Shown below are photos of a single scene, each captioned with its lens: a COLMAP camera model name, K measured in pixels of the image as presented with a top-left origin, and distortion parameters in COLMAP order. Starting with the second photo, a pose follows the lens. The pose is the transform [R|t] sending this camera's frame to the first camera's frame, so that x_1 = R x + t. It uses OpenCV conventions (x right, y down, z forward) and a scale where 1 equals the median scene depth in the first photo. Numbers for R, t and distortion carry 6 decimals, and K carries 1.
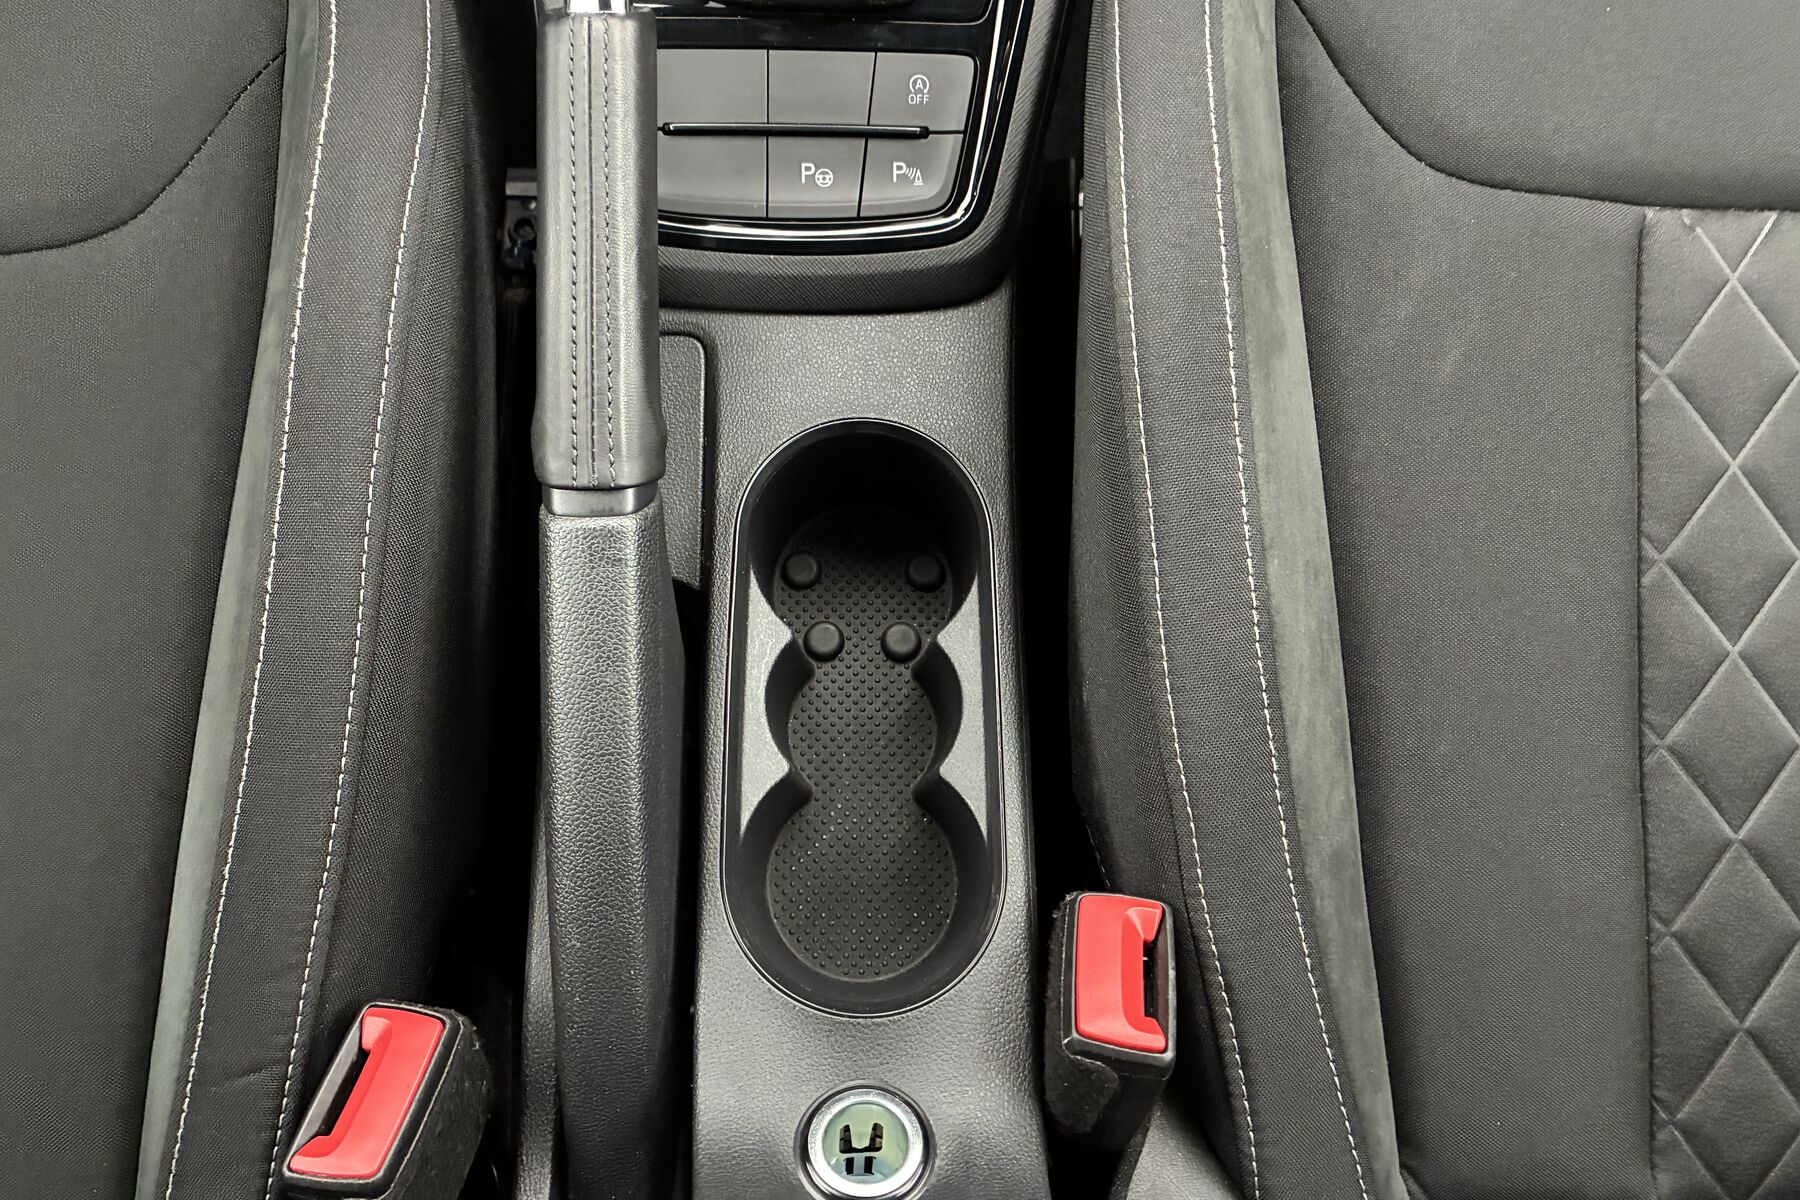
lens RADIAL K [[1354.5, 0, 909.0], [0, 1354.5, 571.3], [0, 0, 1]] dist [0.063023, -0.089888]
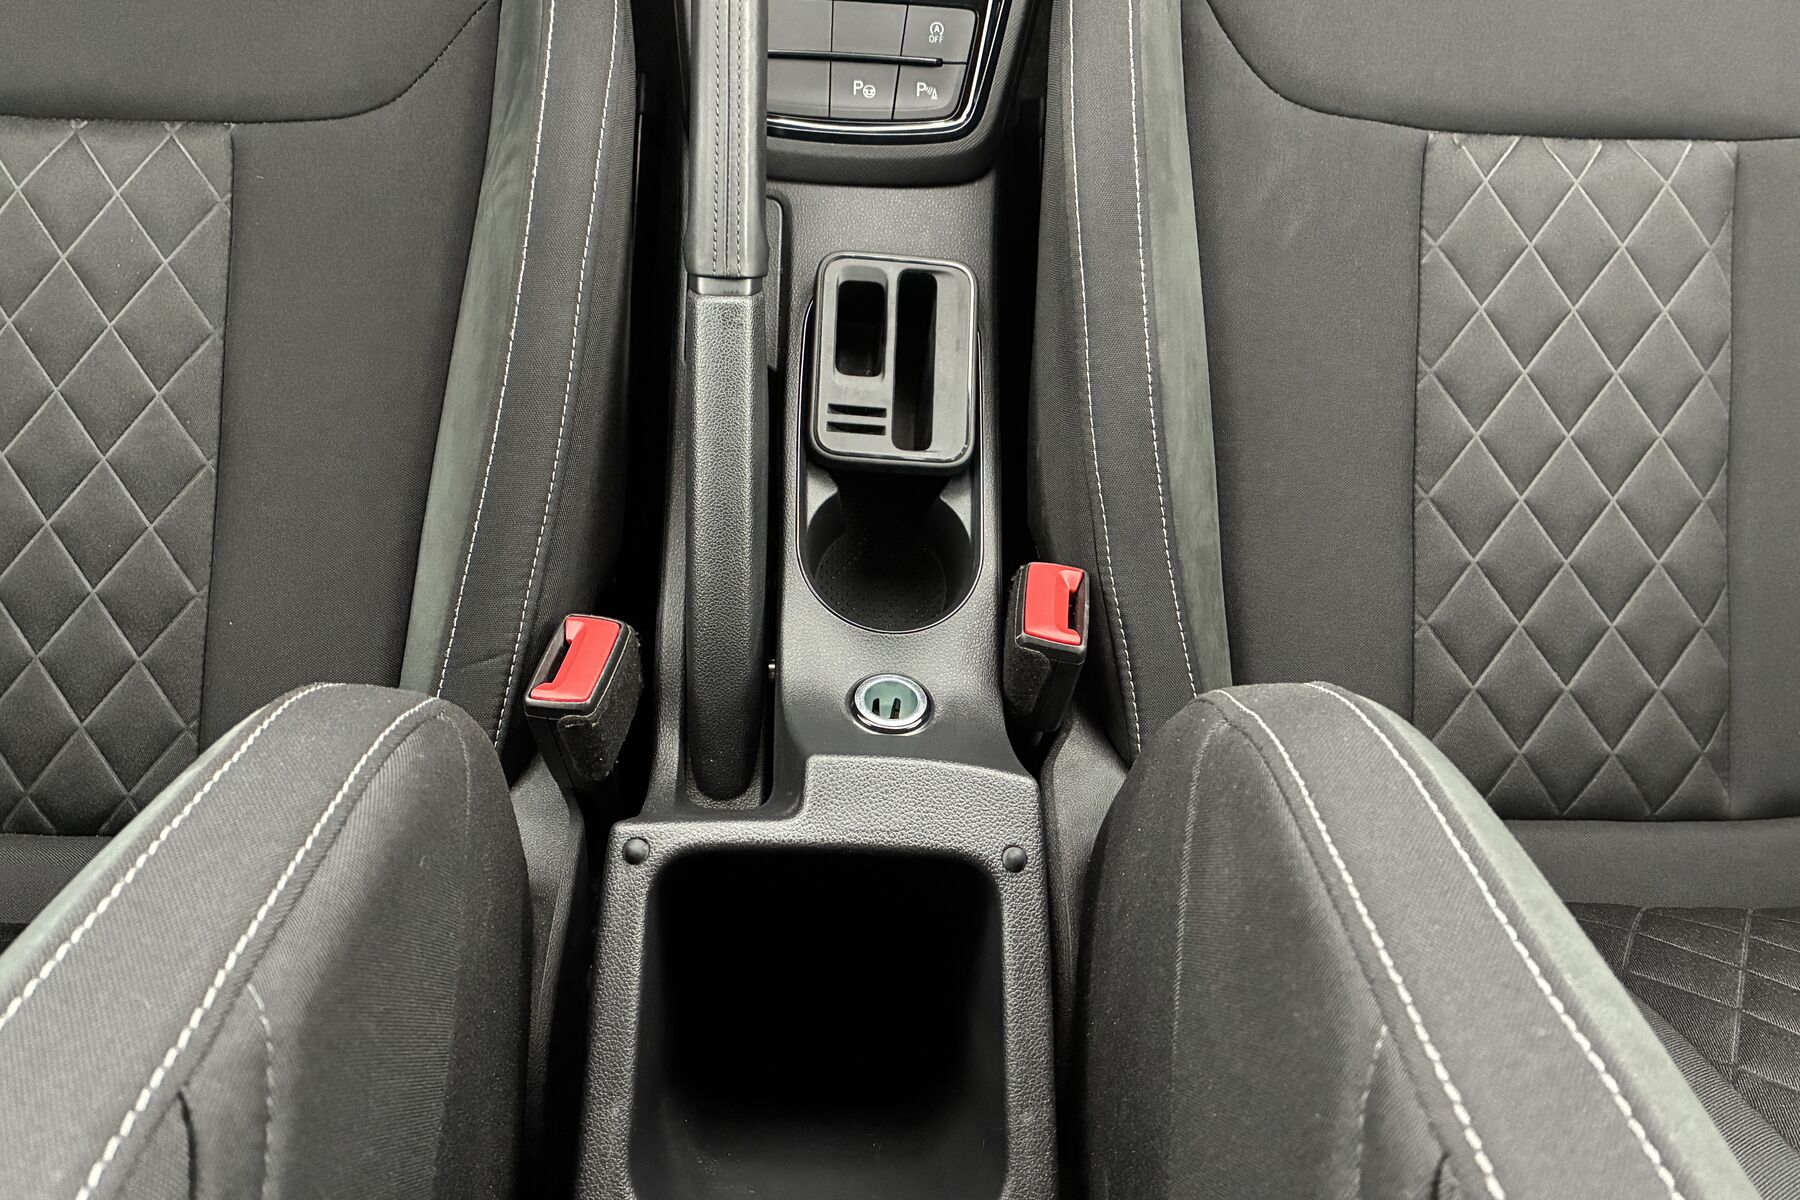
lens RADIAL K [[1330.8, 0, 904.9], [0, 1330.8, 568.8], [0, 0, 1]] dist [0.024521, -0.002601]
pose [[0.999365, 0.027881, 0.022174, -0.047906], [-0.028253, 0.999462, 0.016659, 0.218687], [-0.021698, -0.017275, 0.999615, -0.482525]]
